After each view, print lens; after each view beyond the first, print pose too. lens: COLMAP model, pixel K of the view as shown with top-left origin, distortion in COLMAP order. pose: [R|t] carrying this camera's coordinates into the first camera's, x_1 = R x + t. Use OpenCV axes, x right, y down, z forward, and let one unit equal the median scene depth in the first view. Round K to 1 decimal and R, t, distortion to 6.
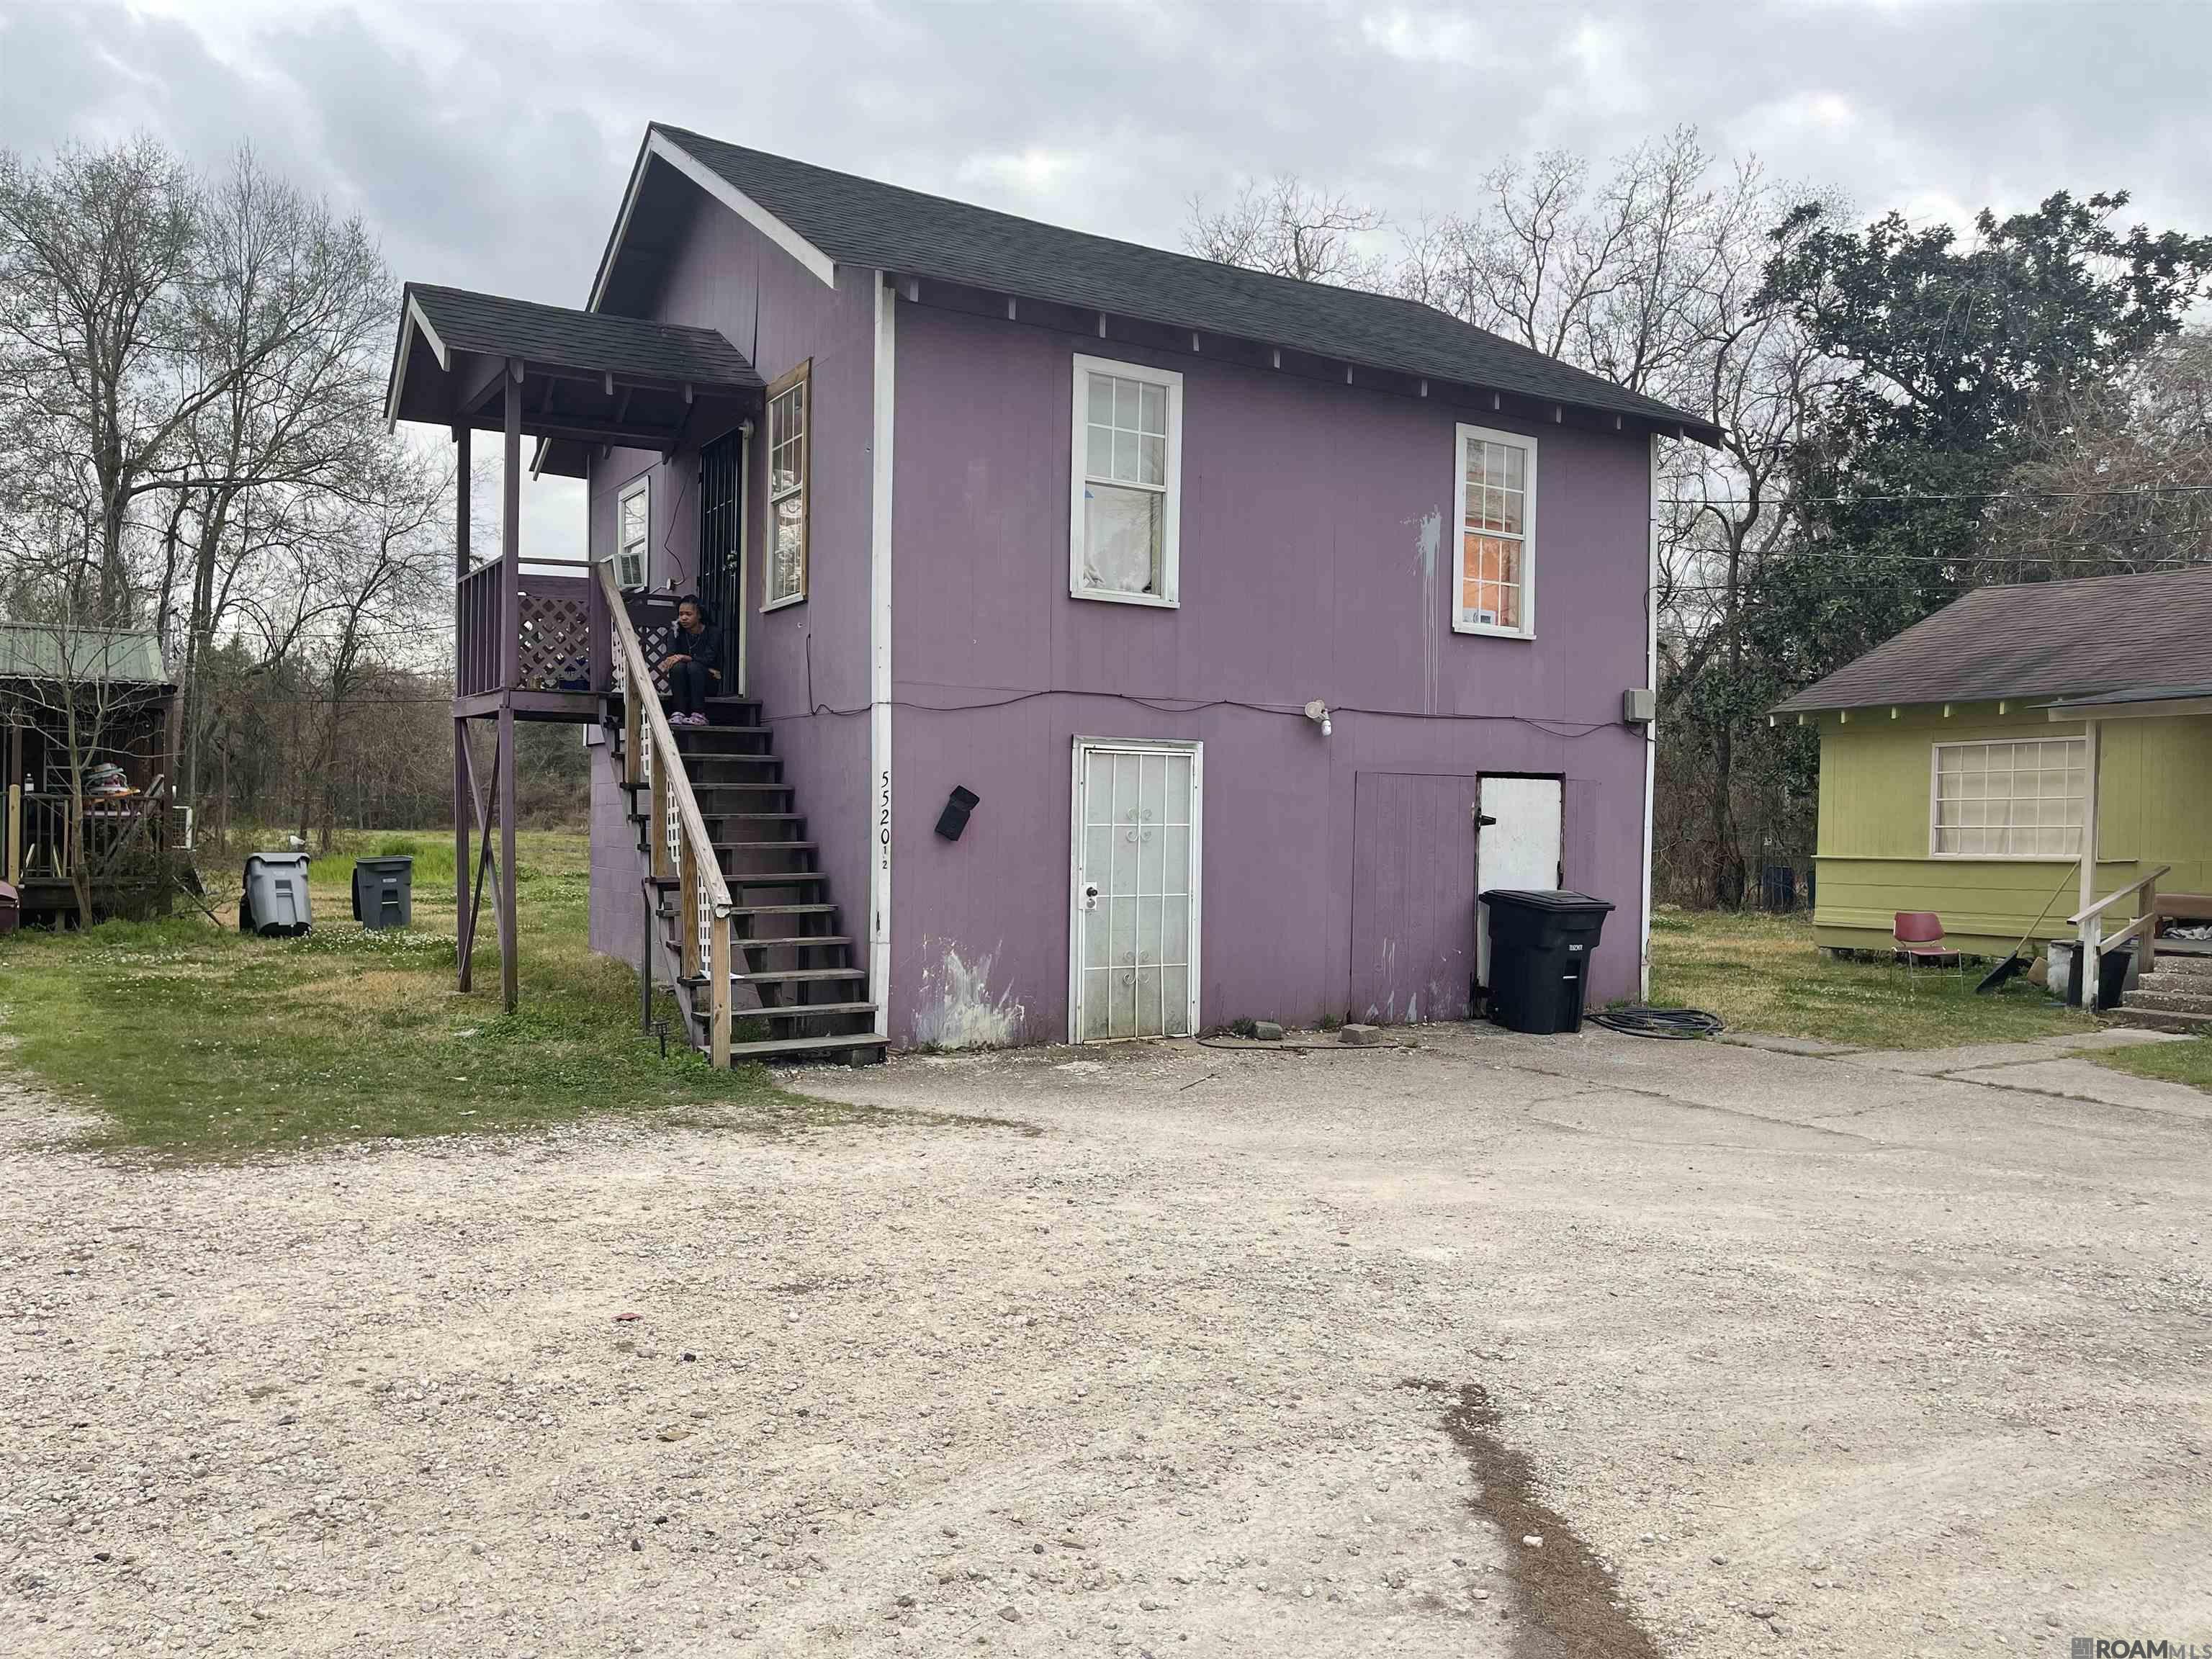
lens RADIAL K [[1678.3, 0, 1102.7], [0, 1678.3, 802.9], [0, 0, 1]] dist [0.068103, -0.089744]
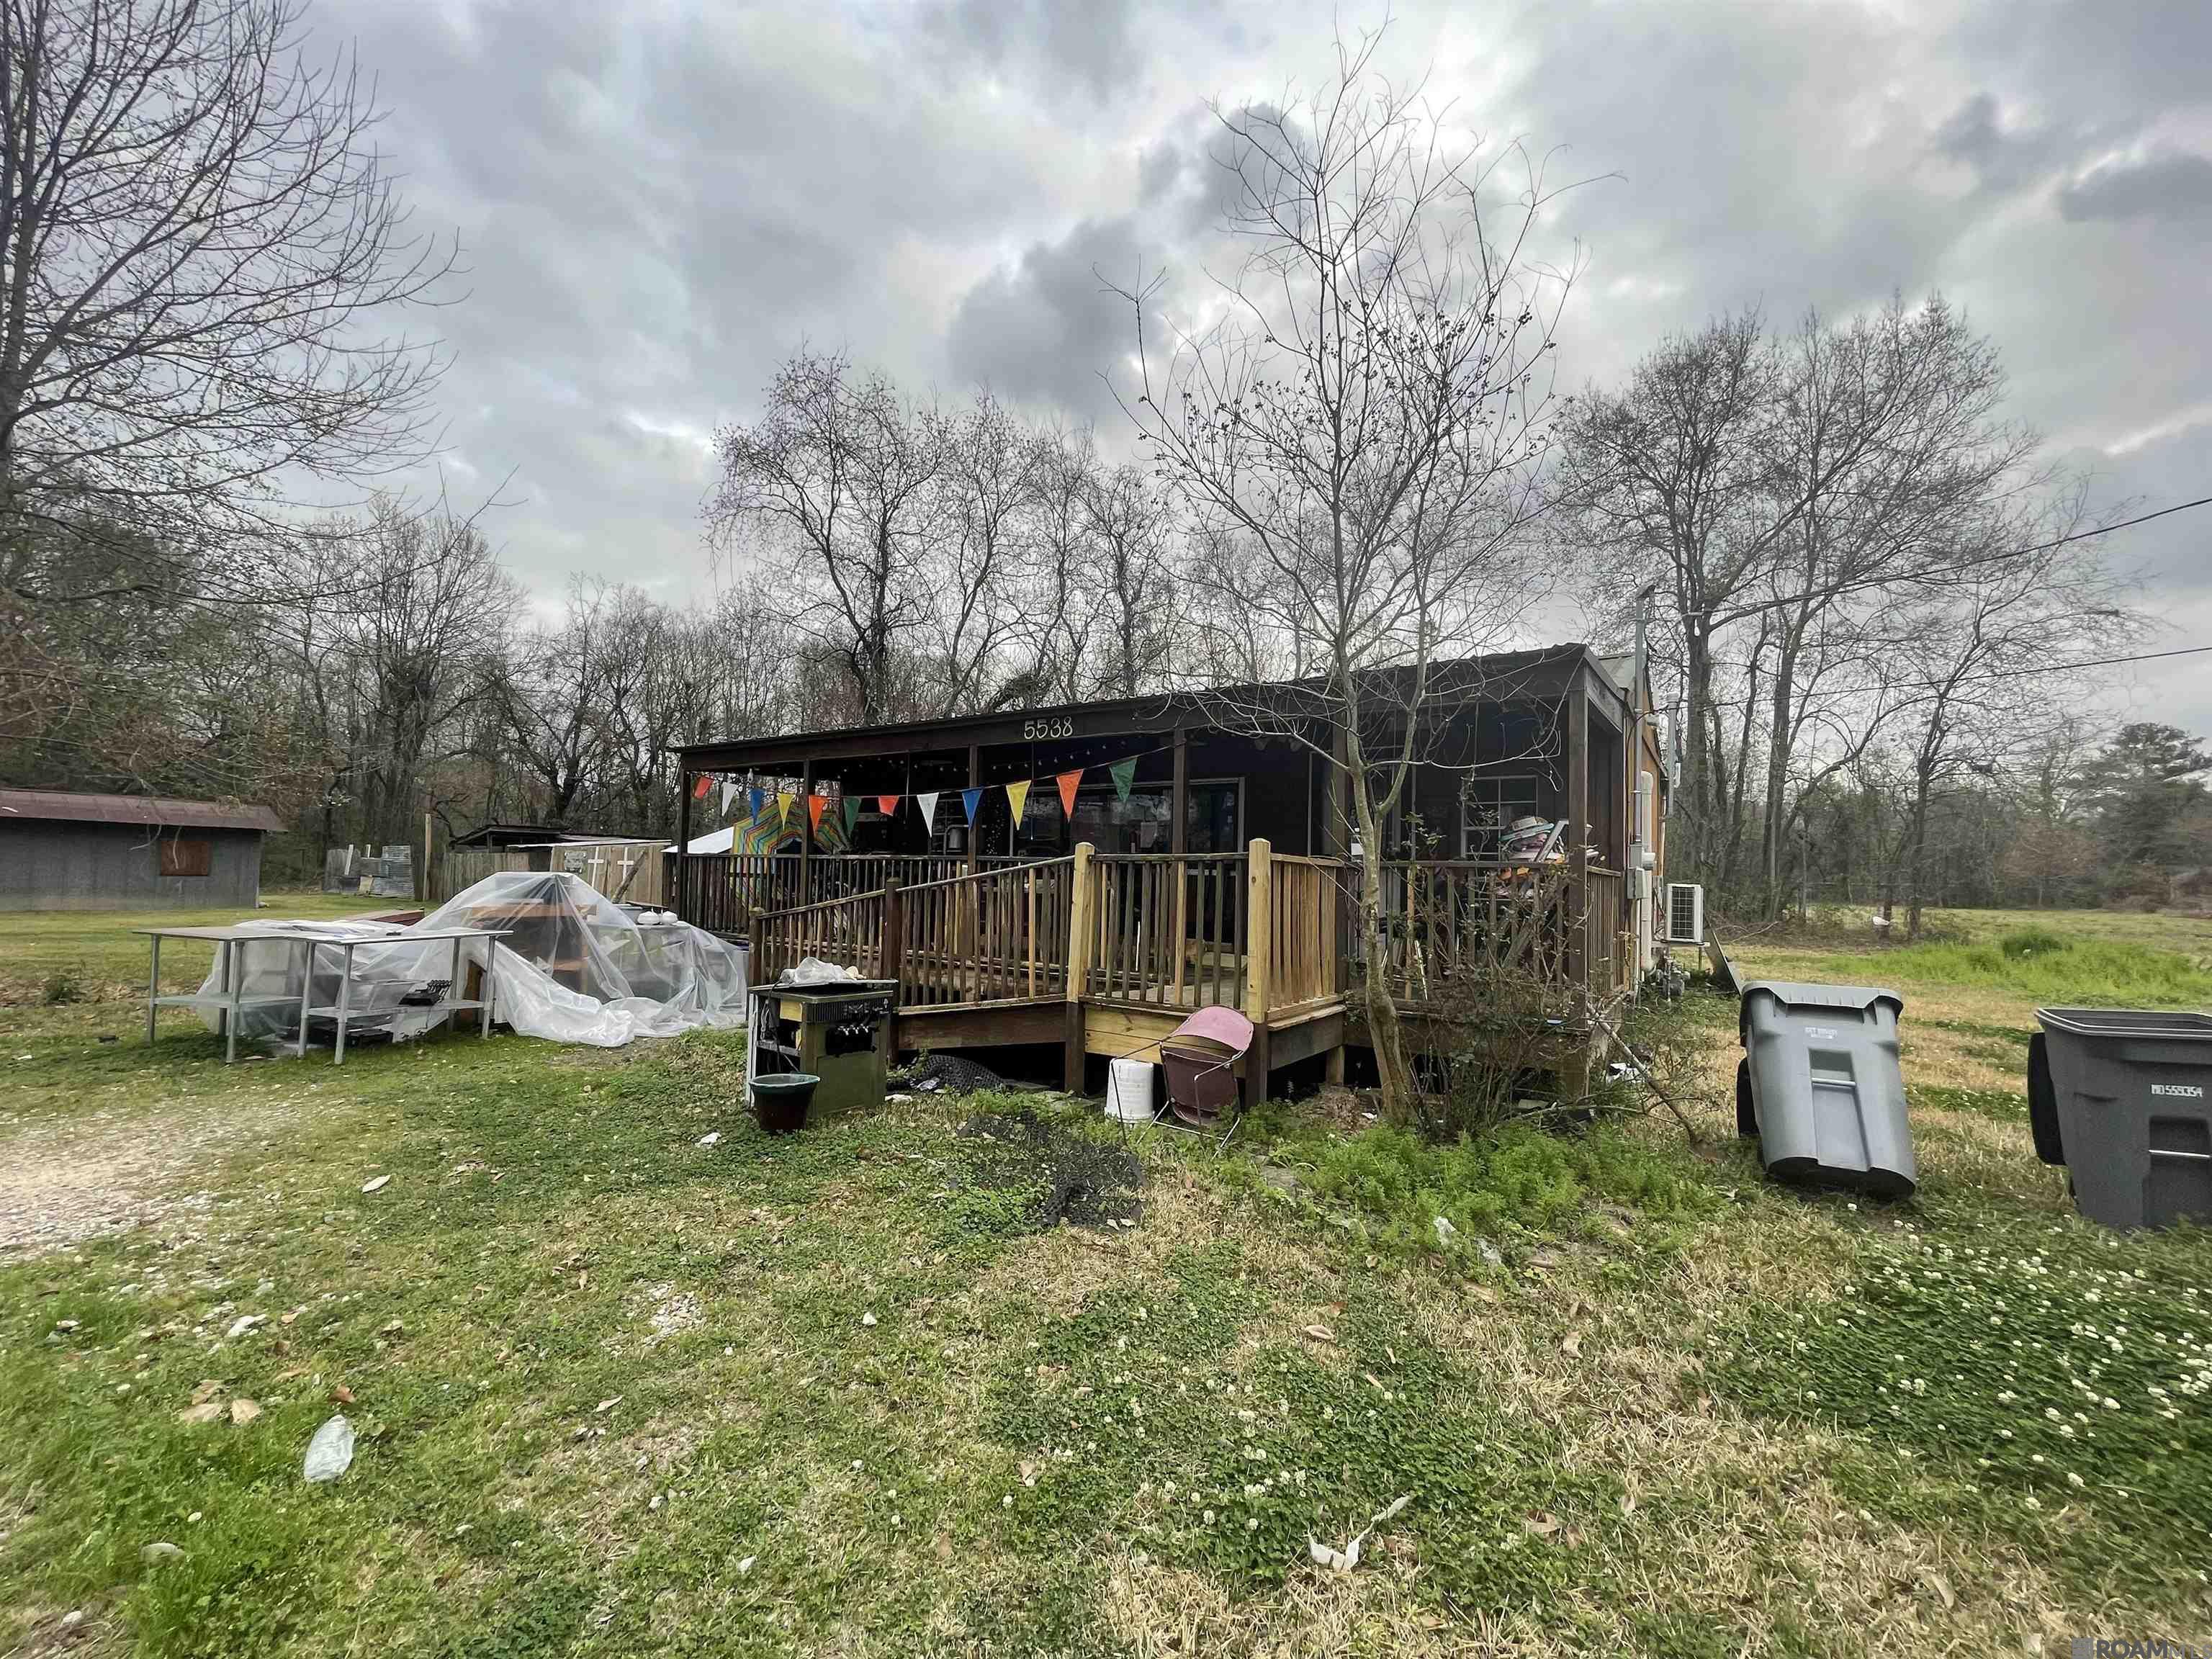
lens RADIAL K [[885.5, 0, 1101.9], [0, 885.5, 836.6], [0, 0, 1]] dist [-0.000536, -0.000091]
pose [[0.393665, -0.038046, -0.918466, -0.322549], [-0.011667, 0.998856, -0.046376, 0.002479], [0.919180, 0.028972, 0.392771, 0.687864]]
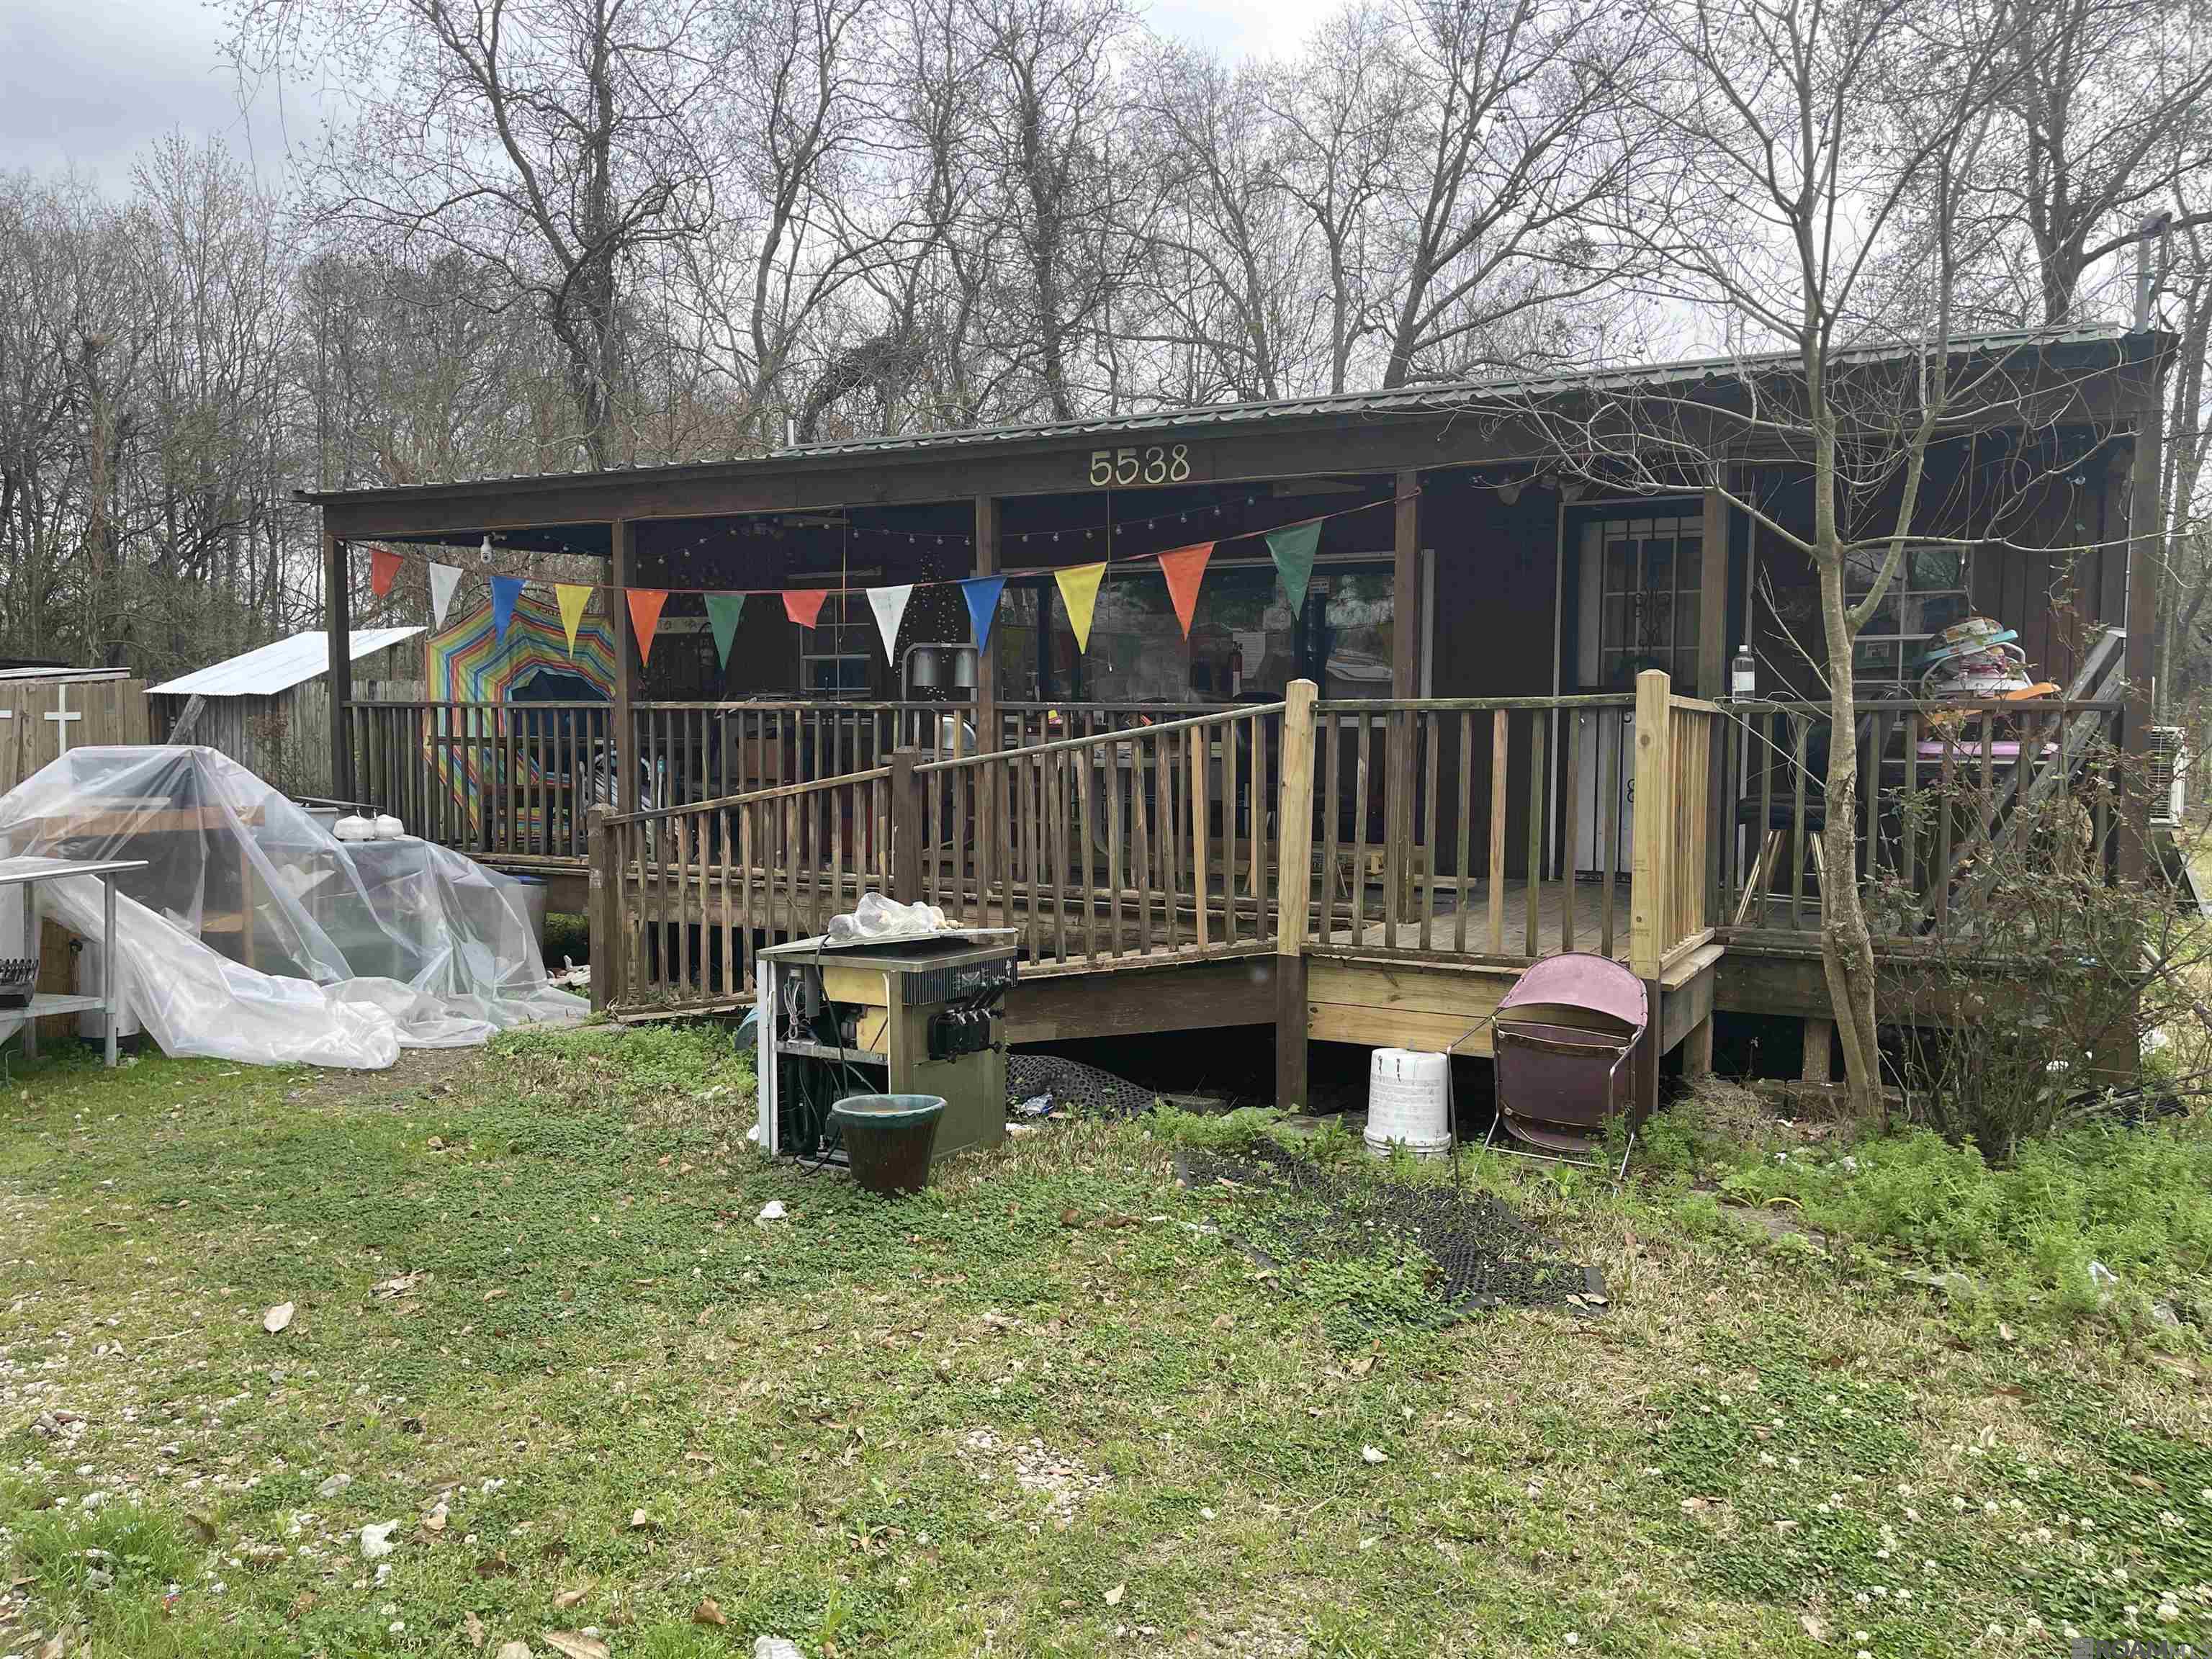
lens RADIAL K [[1668.0, 0, 1106.0], [0, 1668.0, 829.5], [0, 0, 1]] dist [0.068017, -0.091095]
pose [[0.503237, 0.050210, -0.862688, -0.338788], [0.006301, 0.998071, 0.061765, -0.000210], [0.864125, -0.036519, 0.501950, 0.610984]]
